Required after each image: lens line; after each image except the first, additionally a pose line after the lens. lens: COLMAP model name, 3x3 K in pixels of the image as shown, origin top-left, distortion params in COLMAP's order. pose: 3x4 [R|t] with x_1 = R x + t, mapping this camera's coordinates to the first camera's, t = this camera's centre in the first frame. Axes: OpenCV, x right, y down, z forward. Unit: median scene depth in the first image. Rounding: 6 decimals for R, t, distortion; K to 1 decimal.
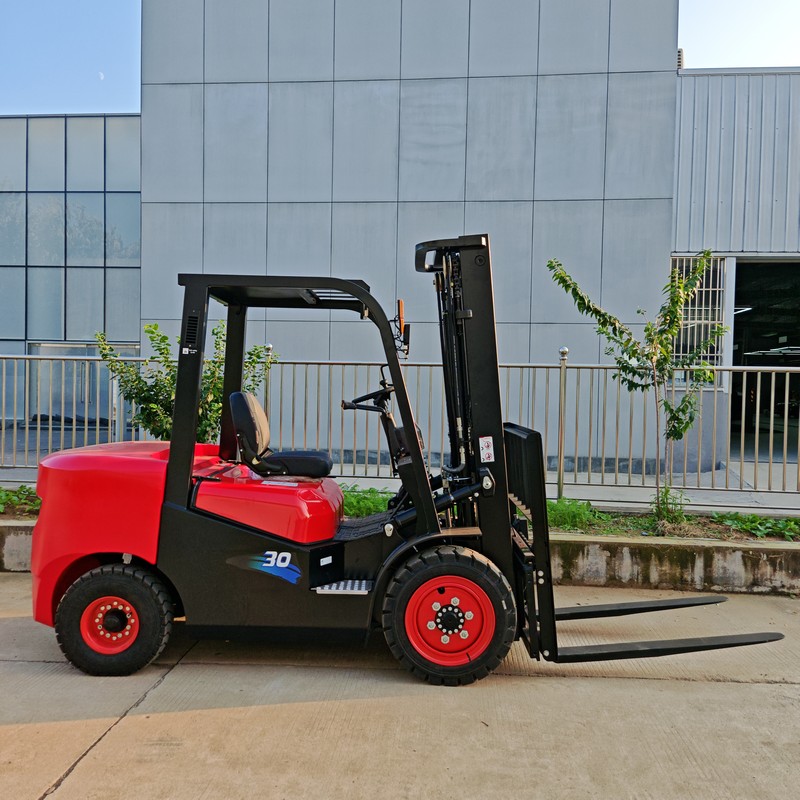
lens RADIAL K [[758.3, 0, 390.9], [0, 758.3, 401.1], [0, 0, 1]] dist [0.120373, -0.154735]
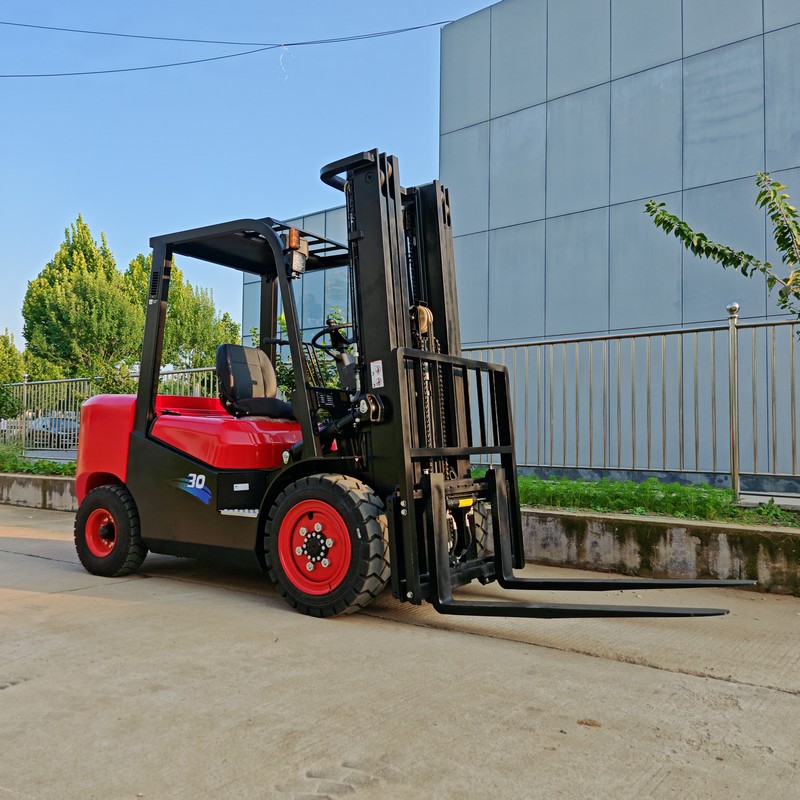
lens RADIAL K [[752.5, 0, 371.2], [0, 752.5, 399.9], [0, 0, 1]] dist [0.100574, -0.120690]
pose [[0.826523, -0.037912, -0.561625, 0.650543], [-0.004375, 0.997267, -0.073759, 0.166297], [0.562887, 0.063420, 0.824097, 0.239278]]
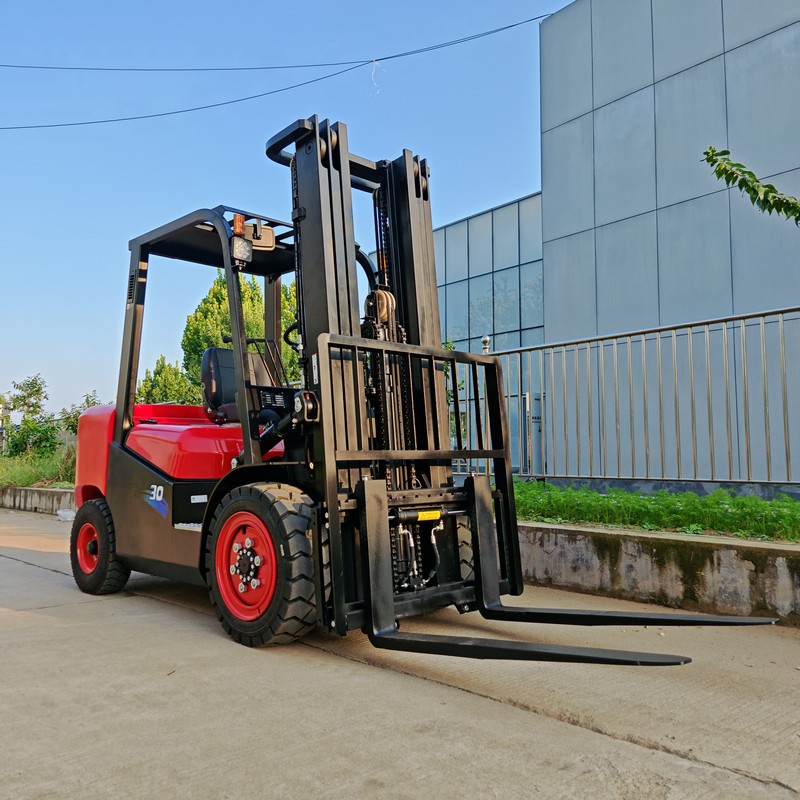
lens RADIAL K [[744.2, 0, 370.9], [0, 744.2, 396.7], [0, 0, 1]] dist [0.117626, -0.147968]
pose [[0.693814, -0.079166, -0.715790, 0.753148], [0.004404, 0.994387, -0.105710, 0.182658], [0.720141, 0.070191, 0.690268, 0.496023]]
